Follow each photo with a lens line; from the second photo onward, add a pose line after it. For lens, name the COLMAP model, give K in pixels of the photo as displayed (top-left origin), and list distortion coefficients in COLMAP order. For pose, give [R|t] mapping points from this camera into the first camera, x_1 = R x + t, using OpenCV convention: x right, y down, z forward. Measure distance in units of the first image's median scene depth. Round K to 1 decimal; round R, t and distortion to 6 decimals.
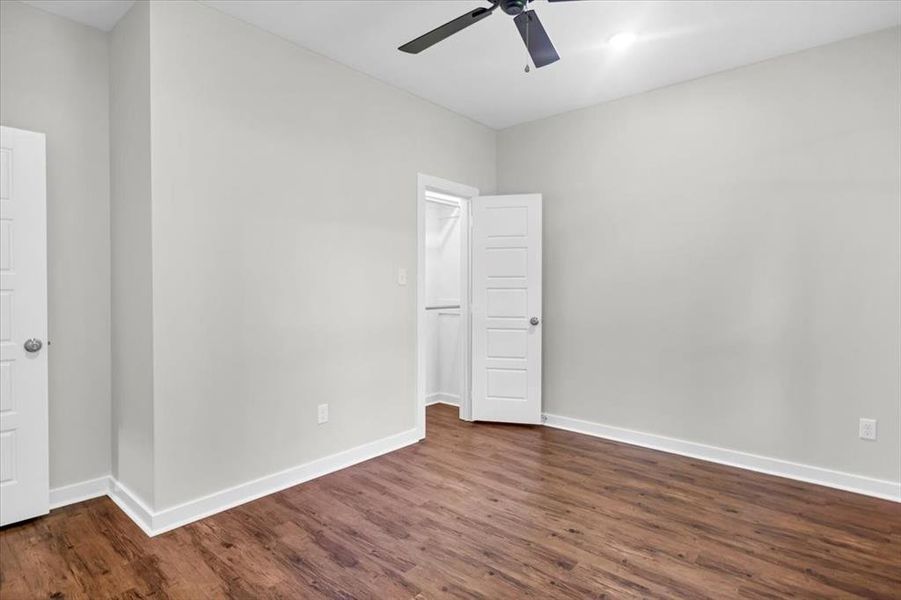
lens RADIAL K [[466.7, 0, 449.3], [0, 466.7, 289.5], [0, 0, 1]] dist [-0.006024, -0.000165]
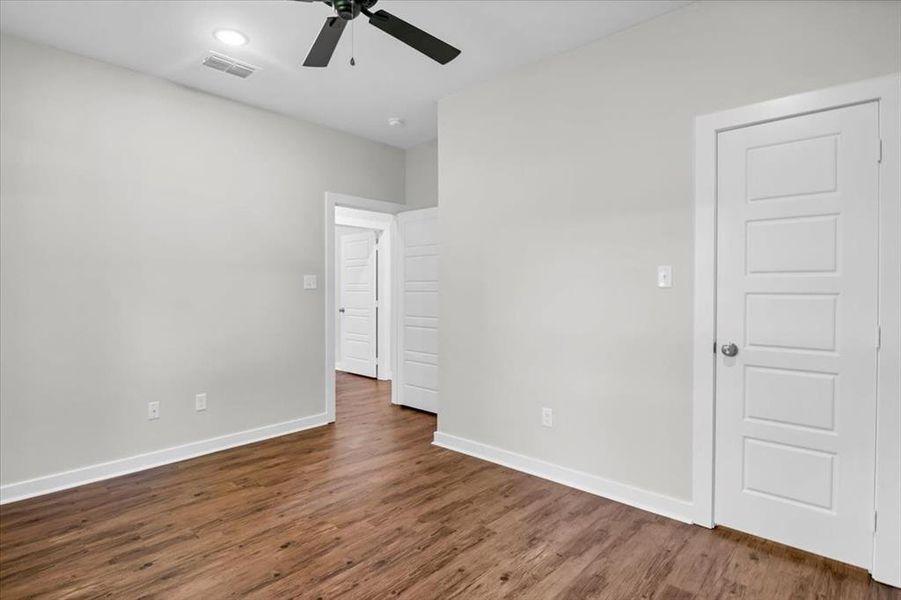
lens RADIAL K [[470.1, 0, 443.5], [0, 470.1, 301.3], [0, 0, 1]] dist [-0.001039, 0.000057]
pose [[-0.035580, 0.022089, -0.999123, 0.852077], [-0.009237, 0.999706, 0.022431, -0.004512], [0.999324, 0.010027, -0.035366, 0.937881]]
